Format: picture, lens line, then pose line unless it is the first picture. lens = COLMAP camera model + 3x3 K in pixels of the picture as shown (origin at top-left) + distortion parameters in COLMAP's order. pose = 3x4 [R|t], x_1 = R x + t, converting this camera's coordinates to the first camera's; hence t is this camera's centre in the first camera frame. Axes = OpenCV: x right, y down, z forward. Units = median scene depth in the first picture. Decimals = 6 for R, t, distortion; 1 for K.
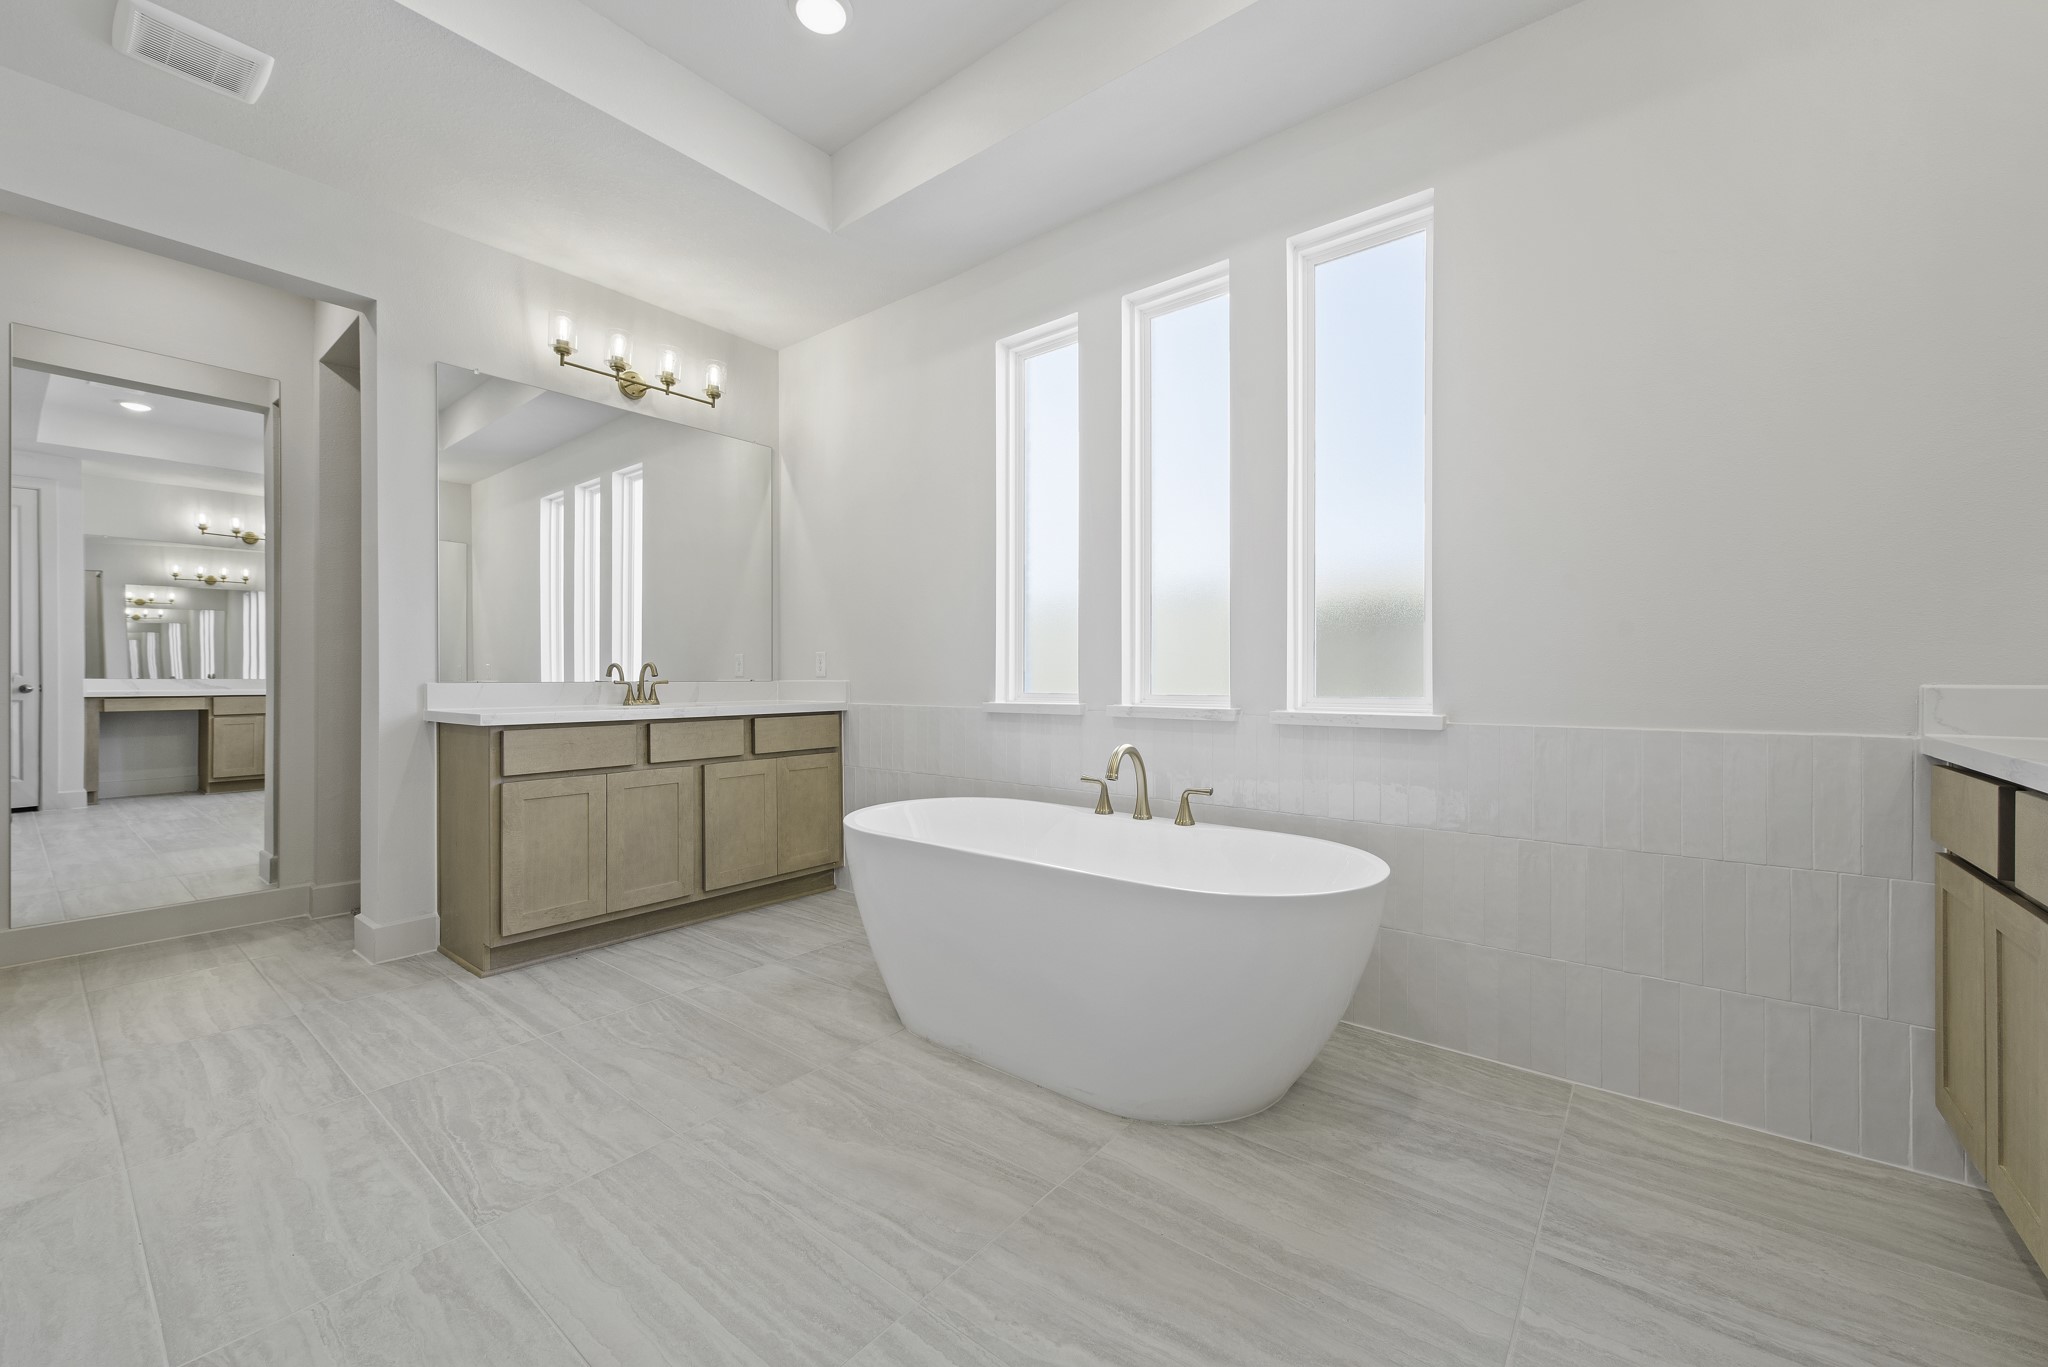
lens RADIAL K [[800.9, 0, 1027.3], [0, 800.9, 680.6], [0, 0, 1]] dist [0.012955, -0.004360]
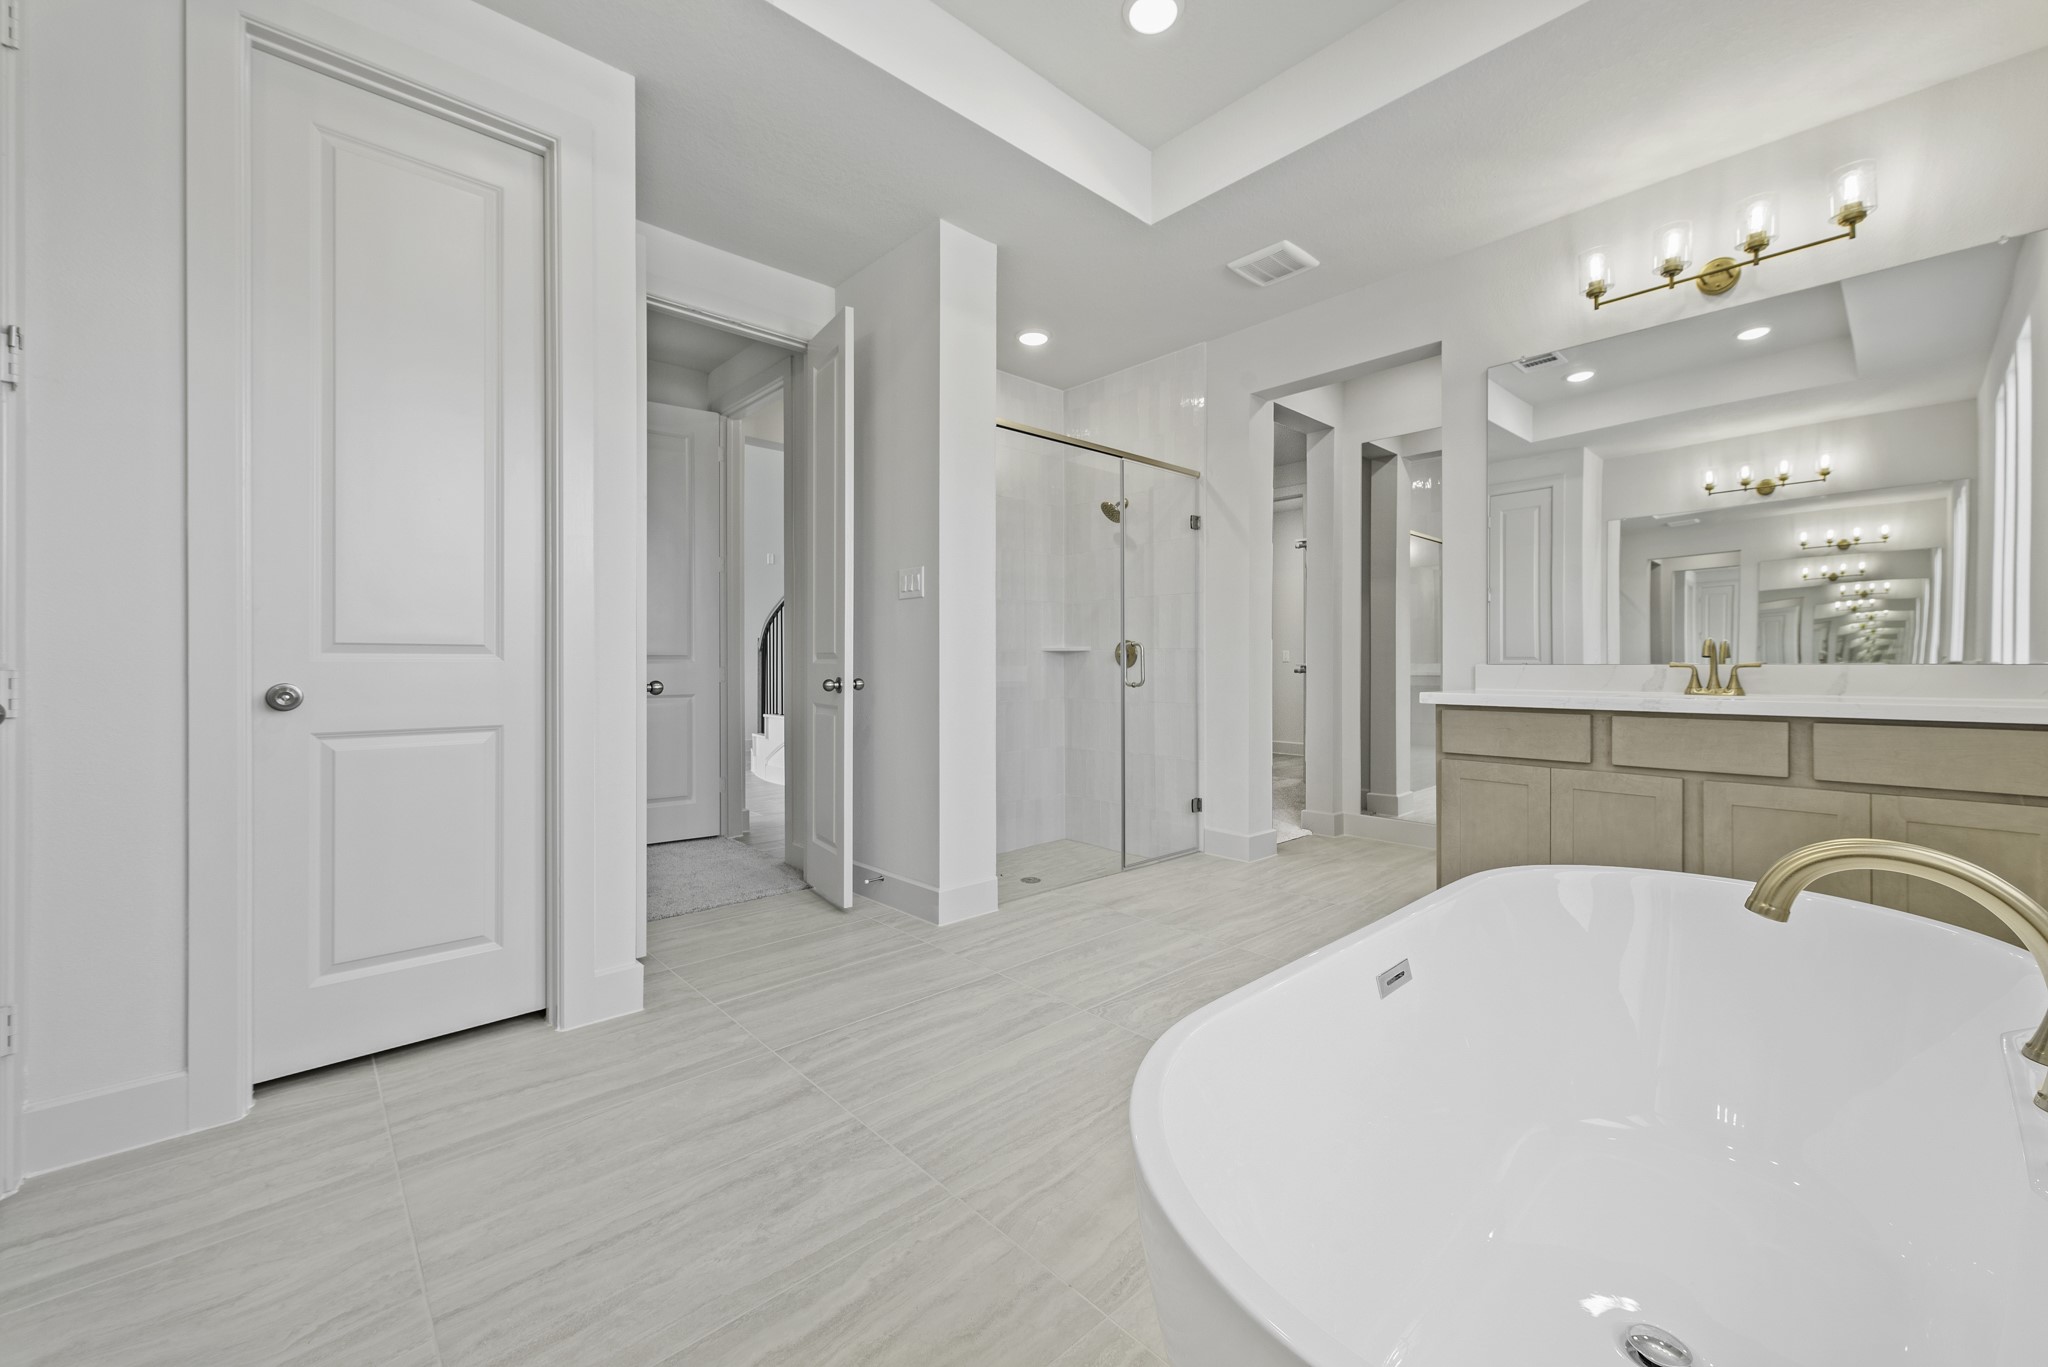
lens RADIAL K [[814.5, 0, 1039.1], [0, 814.5, 665.2], [0, 0, 1]] dist [0.003401, 0.000157]
pose [[-0.150347, 0.004263, -0.988624, 0.695649], [-0.001622, 0.999988, 0.004559, -0.000256], [0.988632, 0.002289, -0.150339, 0.893423]]
